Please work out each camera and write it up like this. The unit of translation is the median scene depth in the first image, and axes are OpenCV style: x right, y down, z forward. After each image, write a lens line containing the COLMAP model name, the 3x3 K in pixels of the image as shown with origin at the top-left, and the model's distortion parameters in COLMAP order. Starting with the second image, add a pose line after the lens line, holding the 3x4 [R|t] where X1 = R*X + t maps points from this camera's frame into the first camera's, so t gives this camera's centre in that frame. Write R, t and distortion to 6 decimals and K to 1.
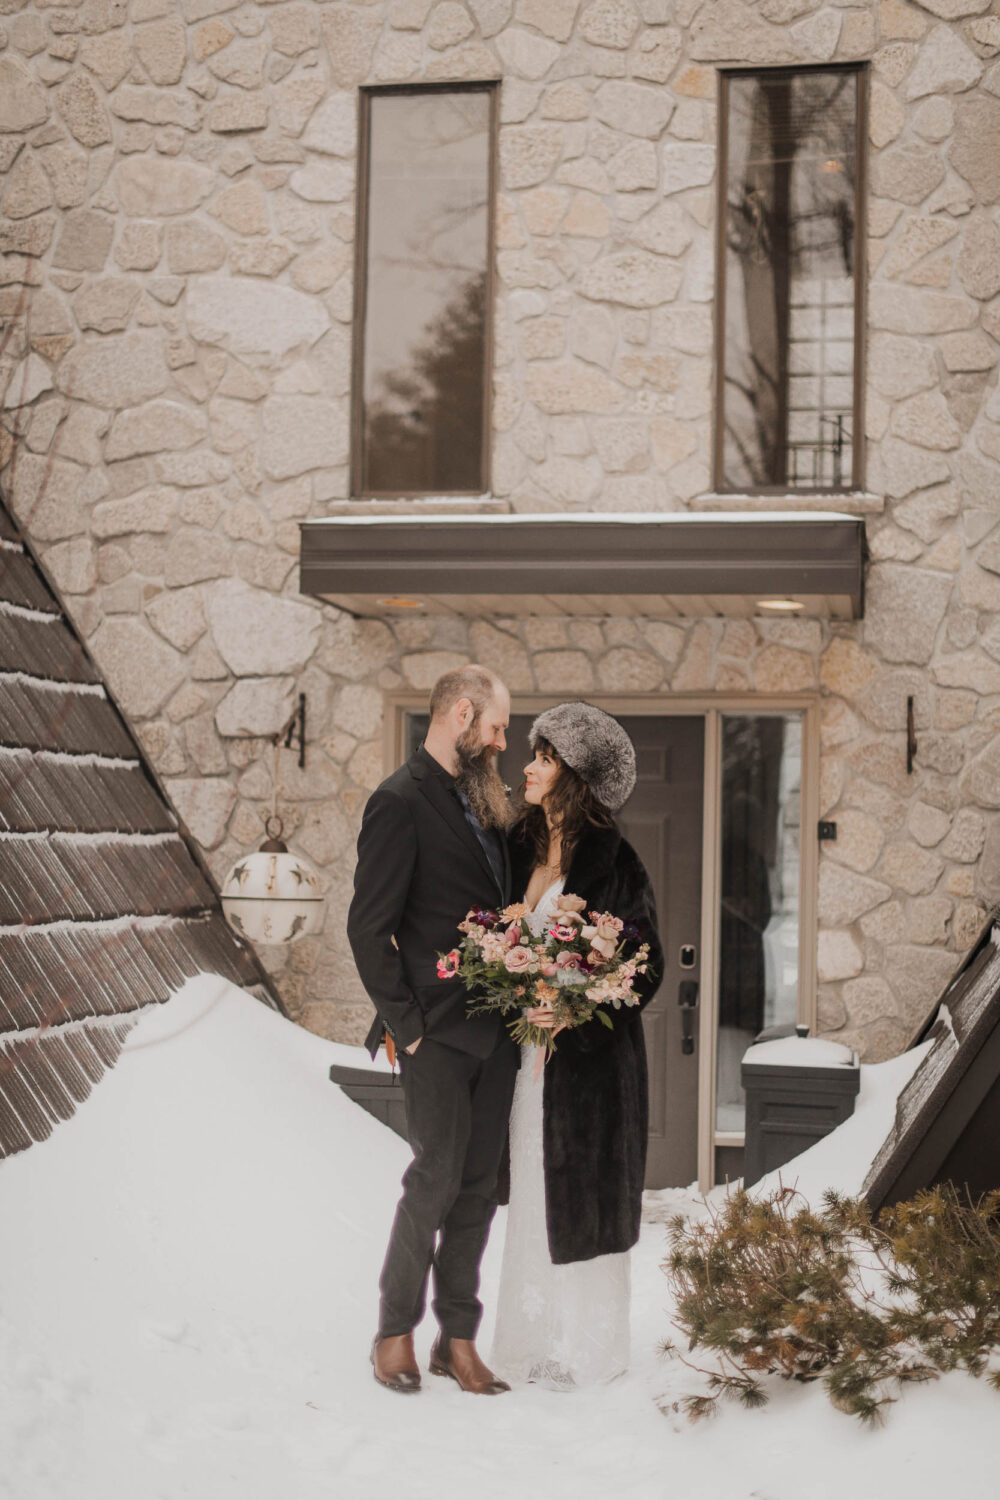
lens RADIAL K [[2132.6, 0, 500.0], [0, 2132.6, 750.0], [0, 0, 1]] dist [0.006138, 0.033615]
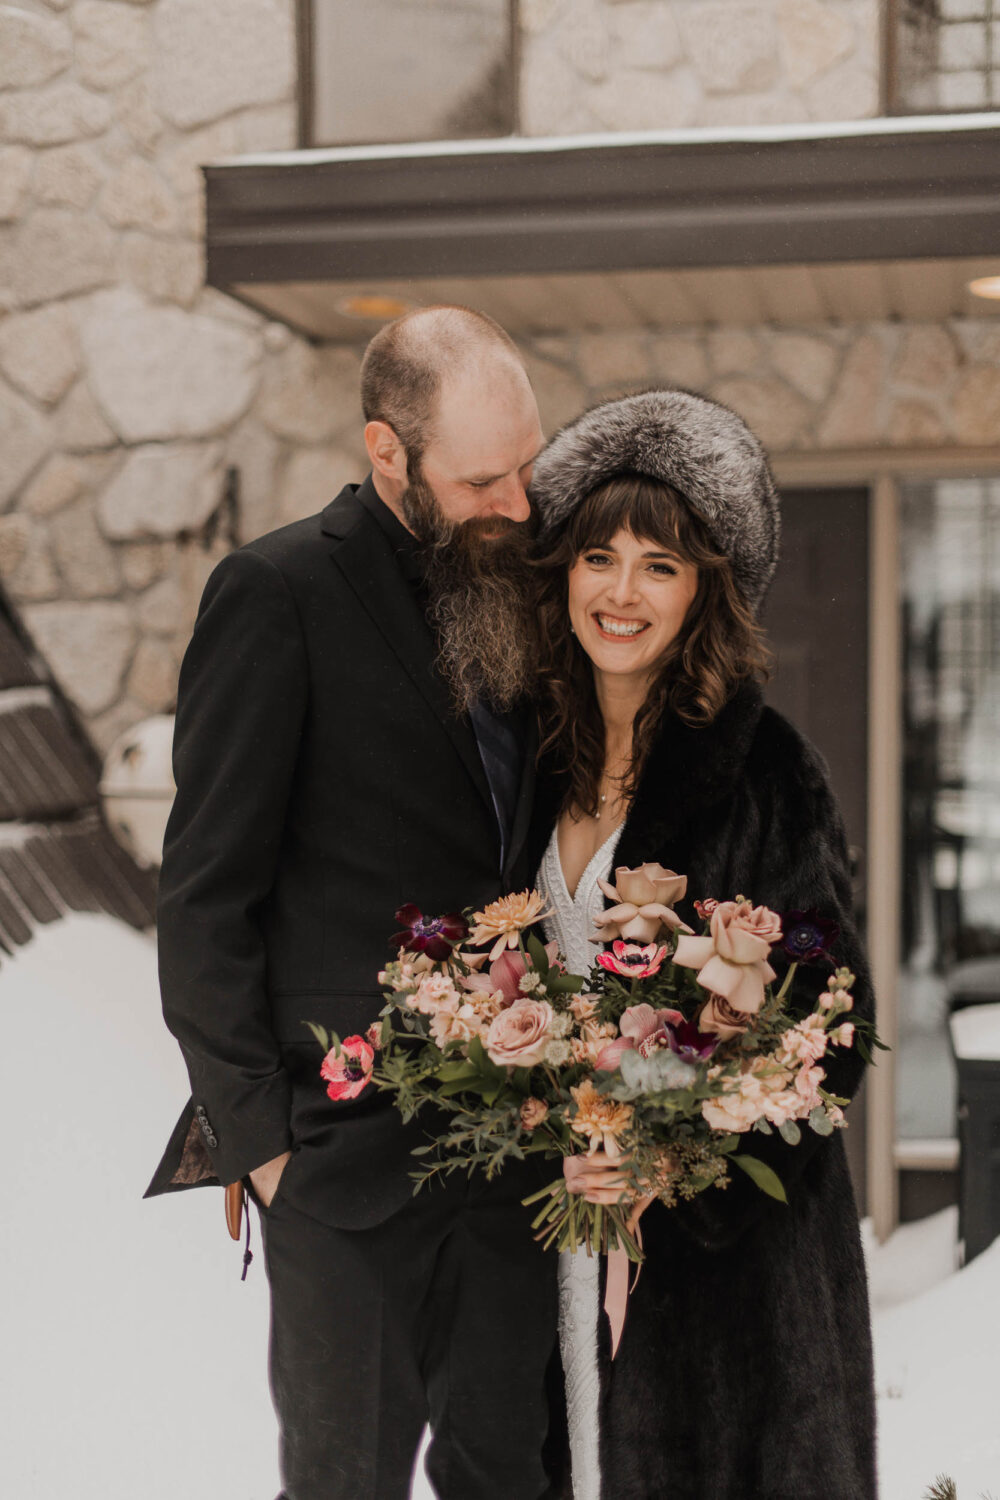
lens RADIAL K [[2132.6, 0, 500.0], [0, 2132.6, 750.0], [0, 0, 1]] dist [0.006138, 0.033615]
pose [[0.998789, -0.020358, -0.044782, 0.014186], [0.023875, 0.996552, 0.079458, 0.009051], [0.043010, -0.080431, 0.995832, 0.371280]]
